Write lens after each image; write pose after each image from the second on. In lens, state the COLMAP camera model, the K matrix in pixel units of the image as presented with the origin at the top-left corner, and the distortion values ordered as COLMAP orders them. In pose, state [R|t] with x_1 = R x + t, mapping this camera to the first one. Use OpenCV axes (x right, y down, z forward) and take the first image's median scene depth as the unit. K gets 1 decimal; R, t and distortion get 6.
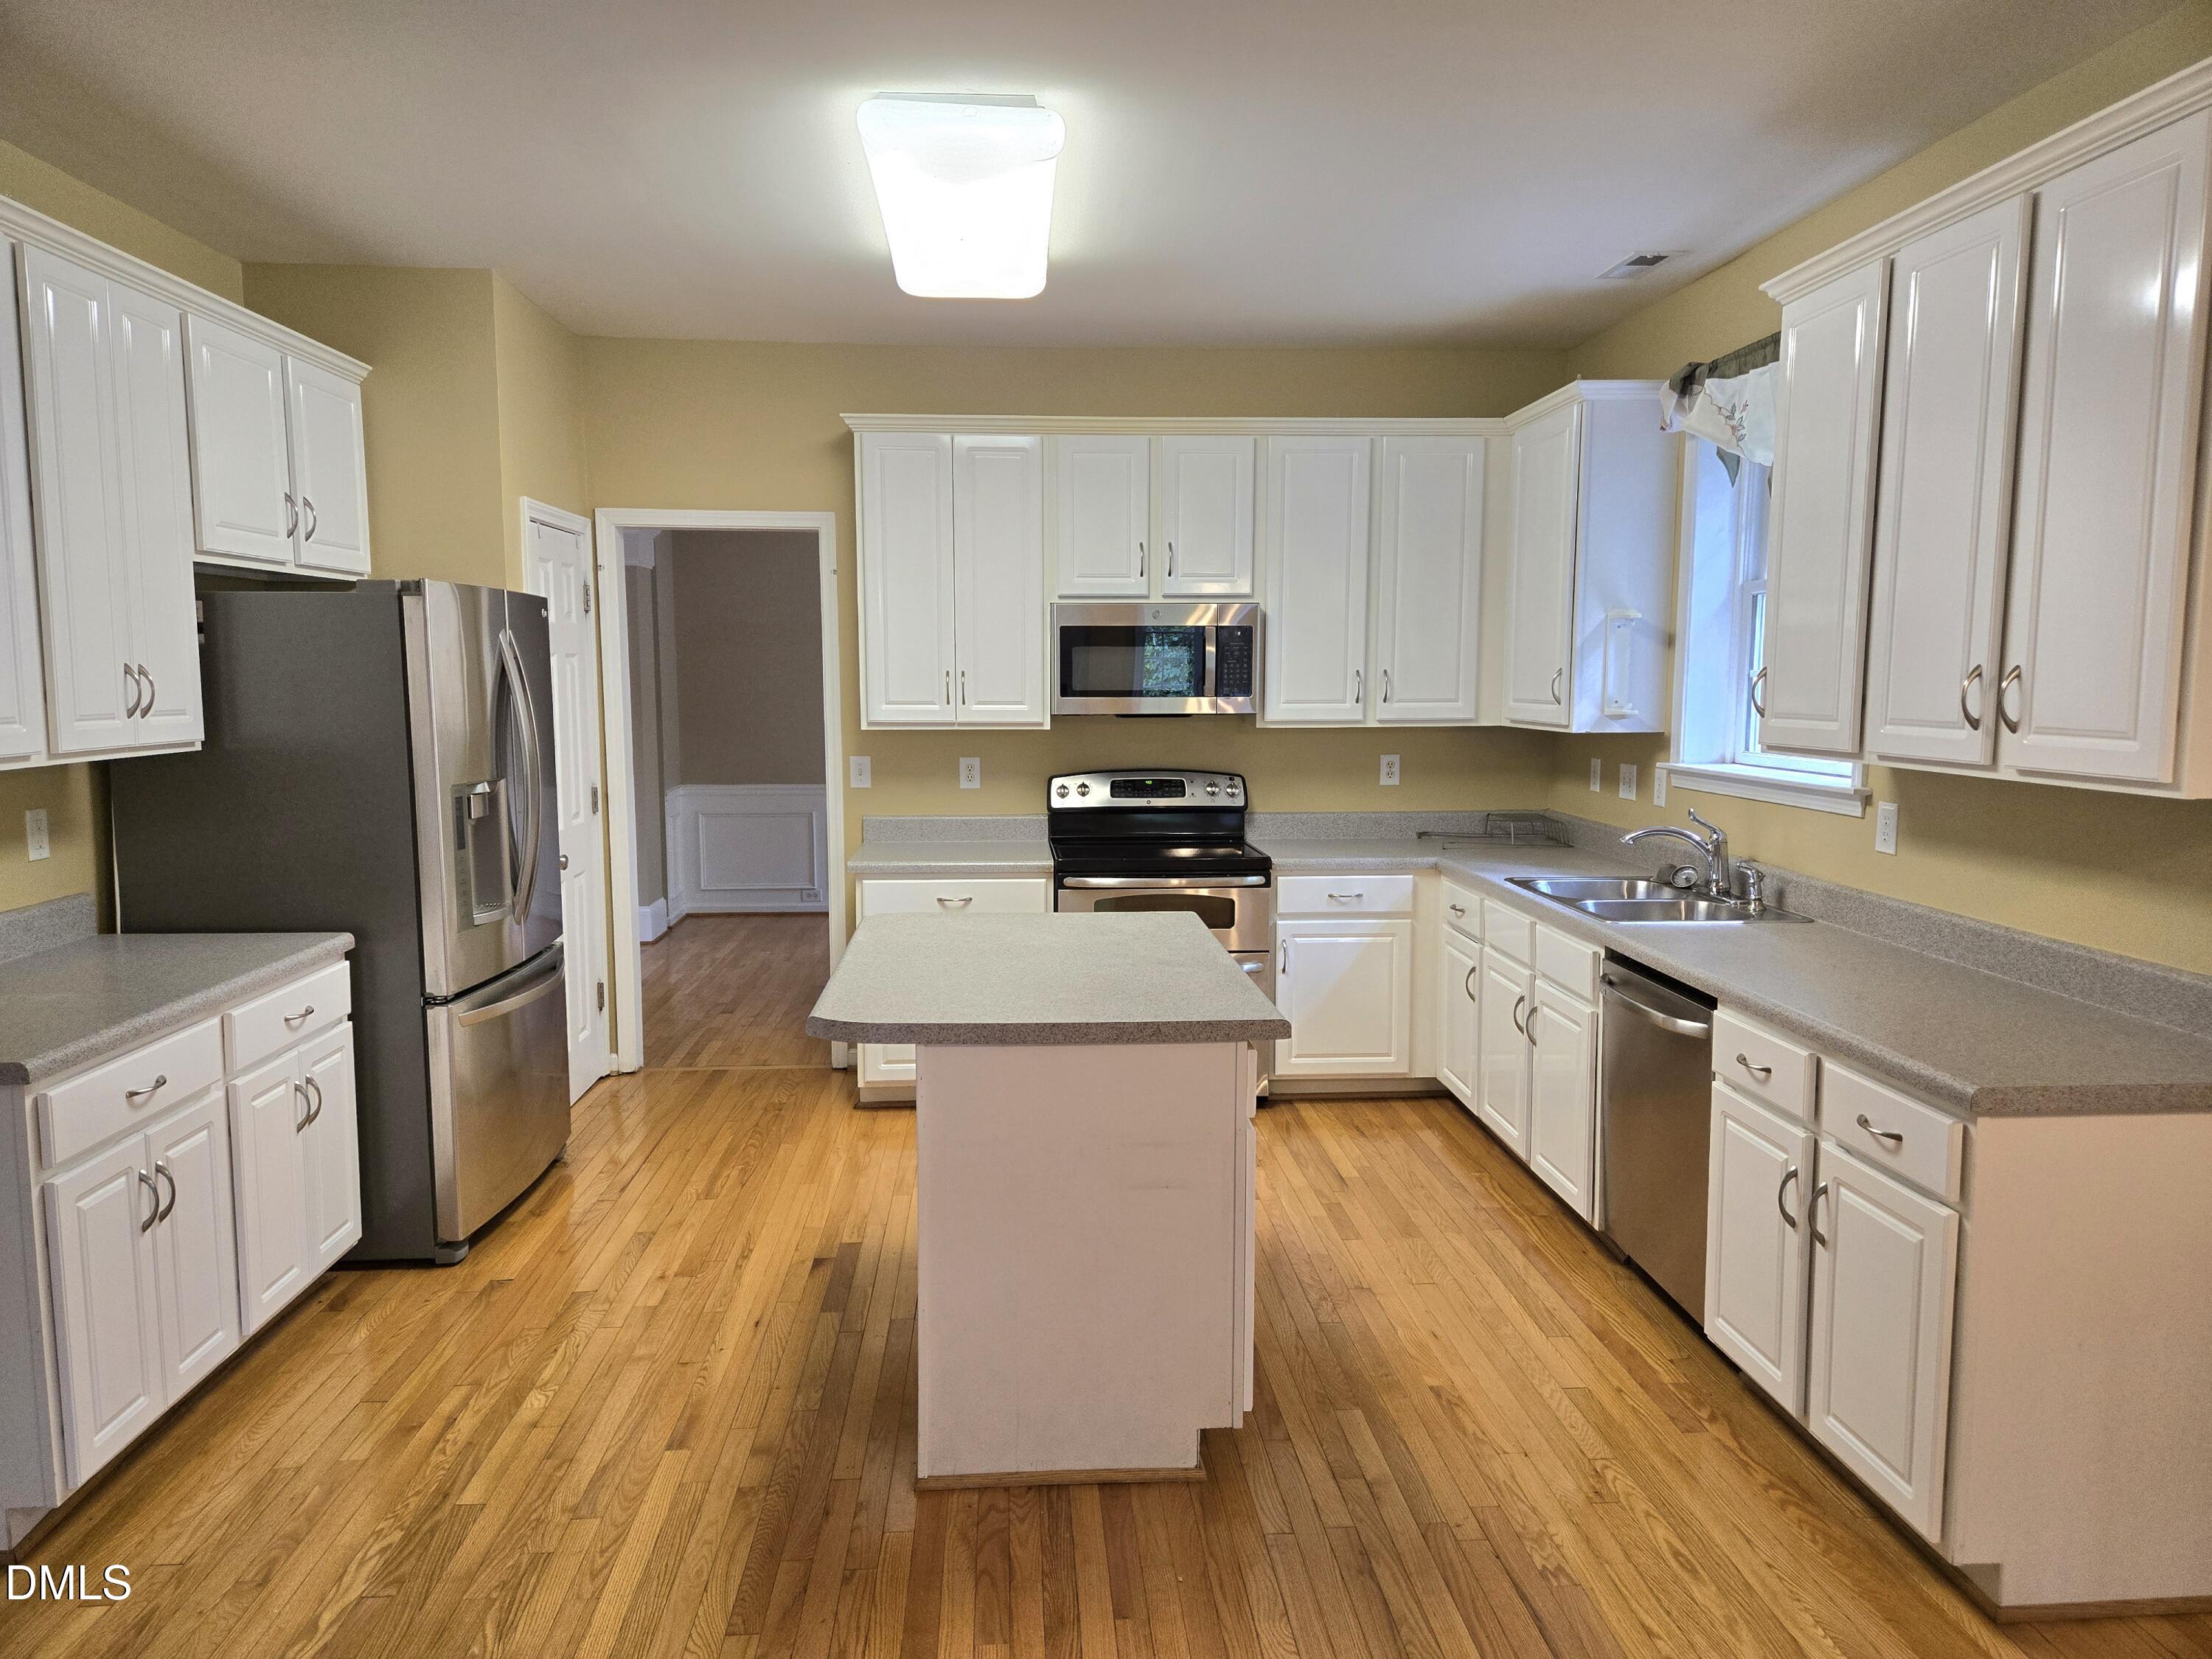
lens RADIAL K [[1485.4, 0, 1088.7], [0, 1485.4, 835.9], [0, 0, 1]] dist [0.119254, -0.129912]
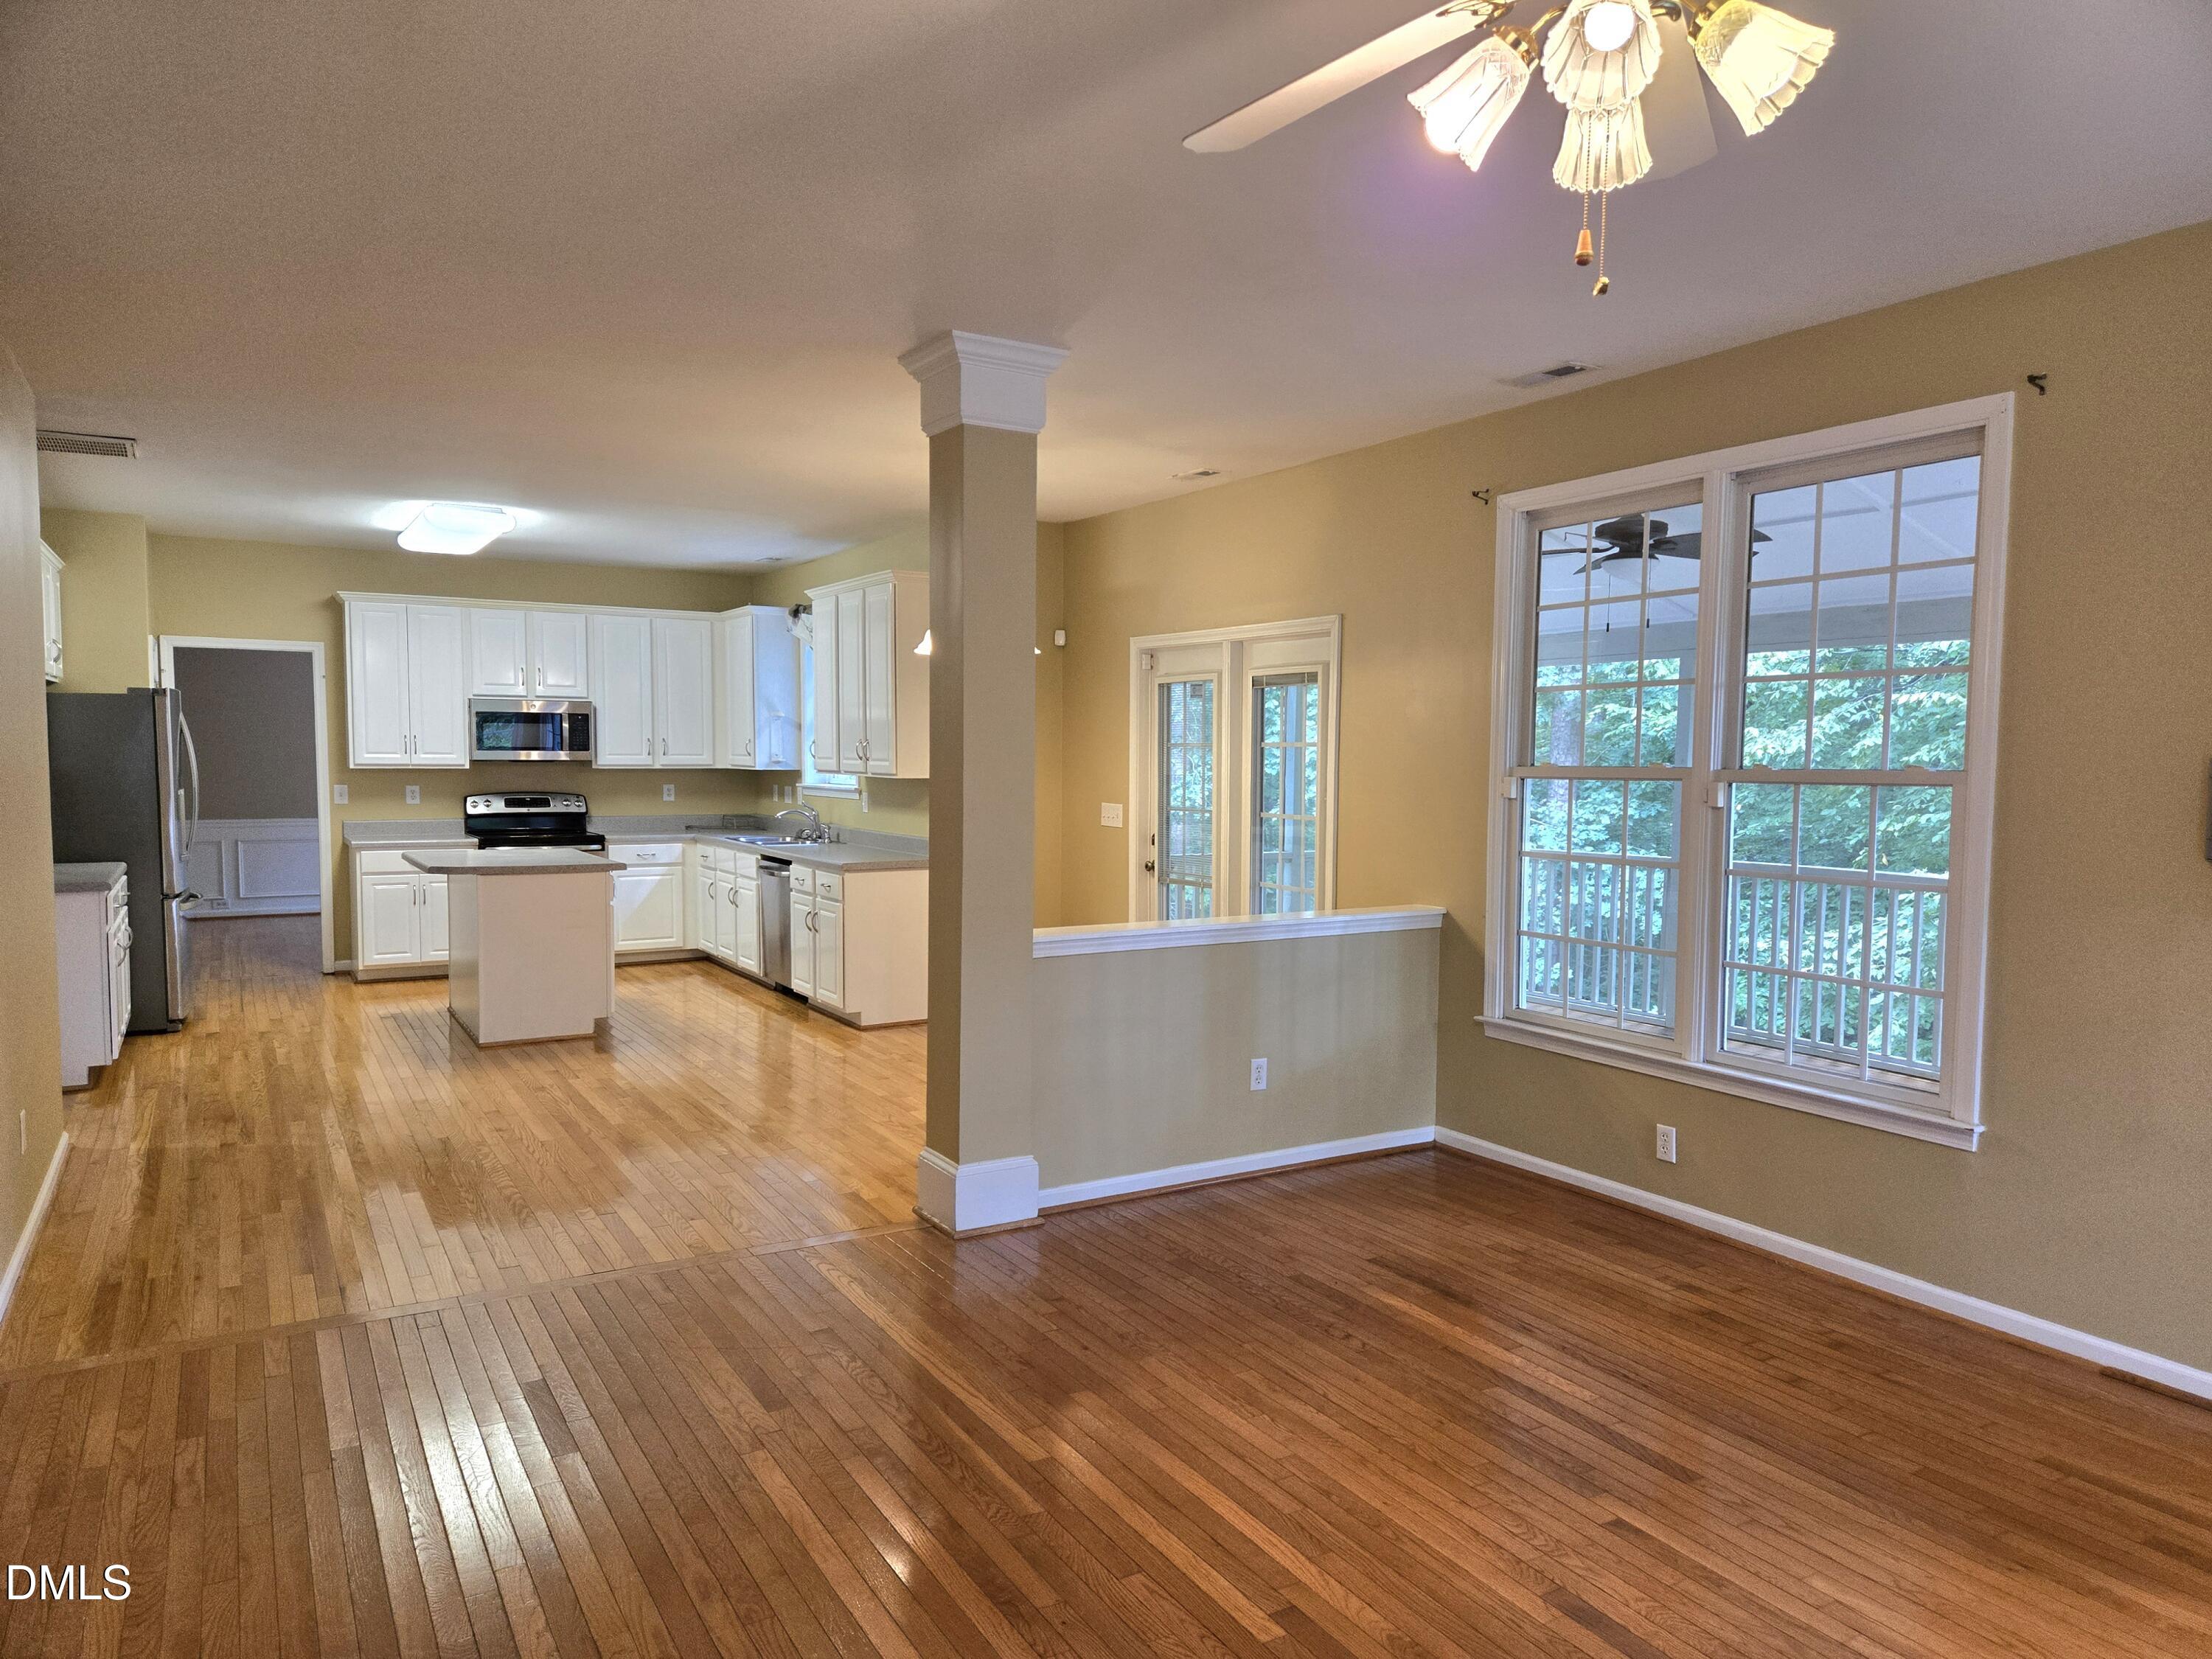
lens RADIAL K [[1485.4, 0, 1088.7], [0, 1485.4, 835.9], [0, 0, 1]] dist [0.119254, -0.129912]
pose [[0.895131, -0.018645, 0.445414, -0.171961], [0.040956, 0.998339, -0.040517, 0.114142], [-0.443919, 0.054510, 0.894407, -0.951249]]
